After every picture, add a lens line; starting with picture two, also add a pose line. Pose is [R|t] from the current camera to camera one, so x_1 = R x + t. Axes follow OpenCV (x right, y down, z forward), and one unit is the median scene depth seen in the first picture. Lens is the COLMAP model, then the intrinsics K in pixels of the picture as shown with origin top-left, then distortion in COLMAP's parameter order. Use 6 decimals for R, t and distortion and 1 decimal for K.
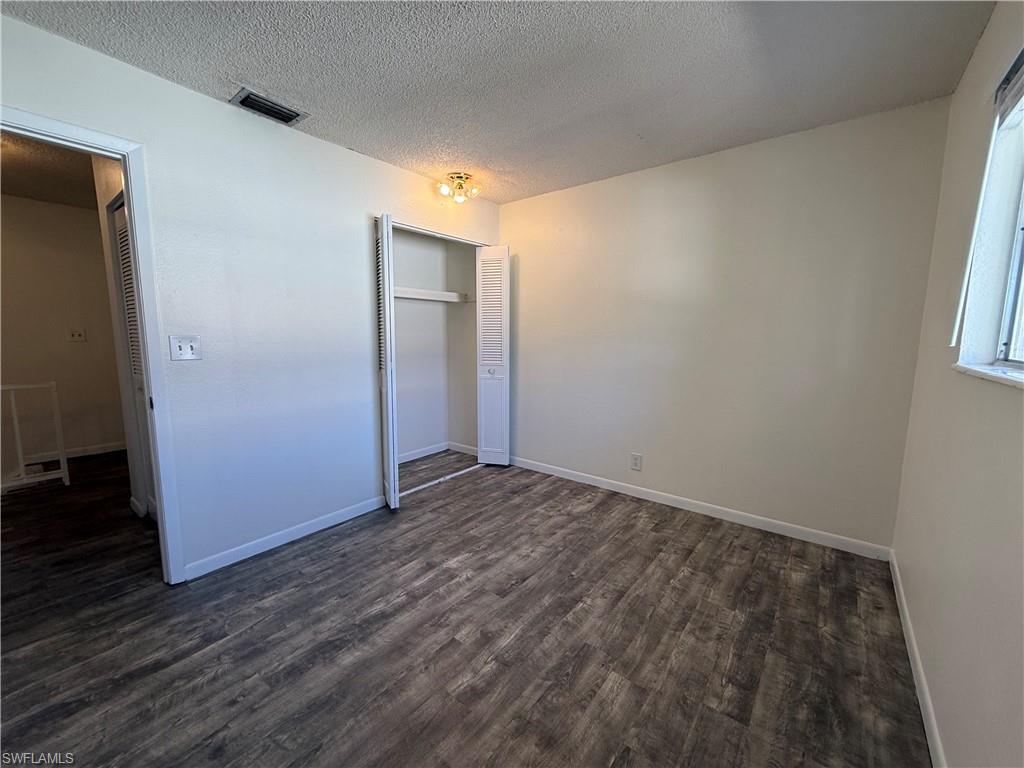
lens RADIAL K [[409.9, 0, 511.3], [0, 409.9, 384.5], [0, 0, 1]] dist [-0.001777, 0.000033]
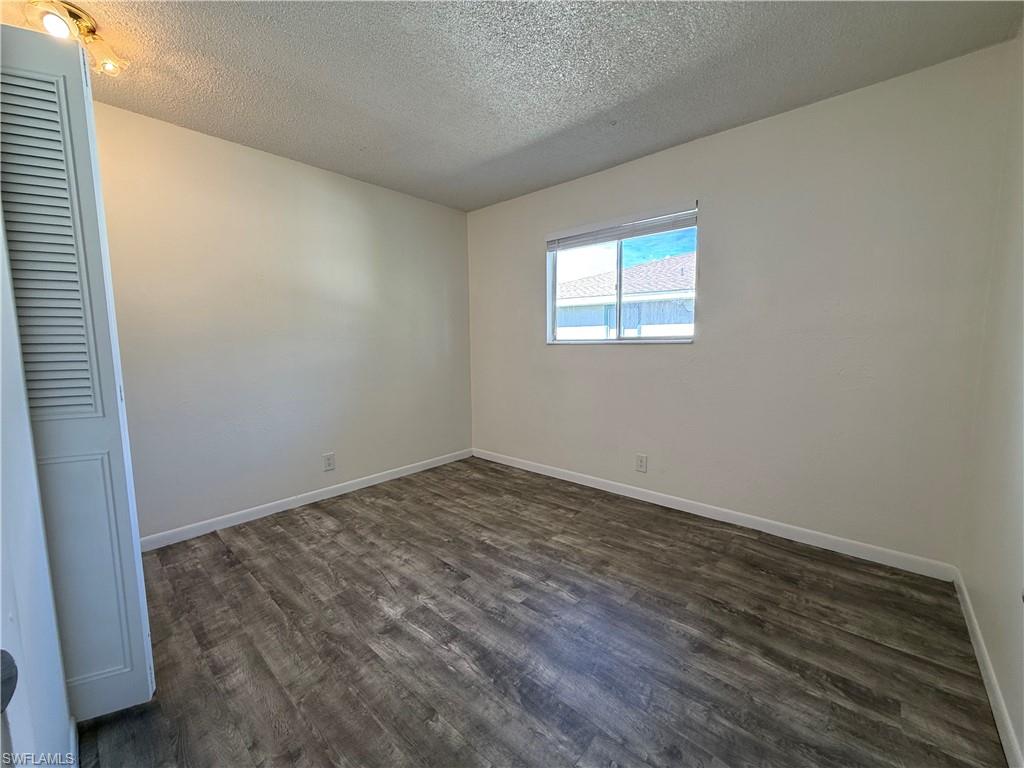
lens RADIAL K [[409.9, 0, 511.3], [0, 409.9, 384.5], [0, 0, 1]] dist [-0.001777, 0.000033]
pose [[0.059250, -0.114474, 0.991658, -0.900186], [0.136621, 0.984985, 0.105540, -0.055881], [-0.988850, 0.129228, 0.074000, 0.676338]]
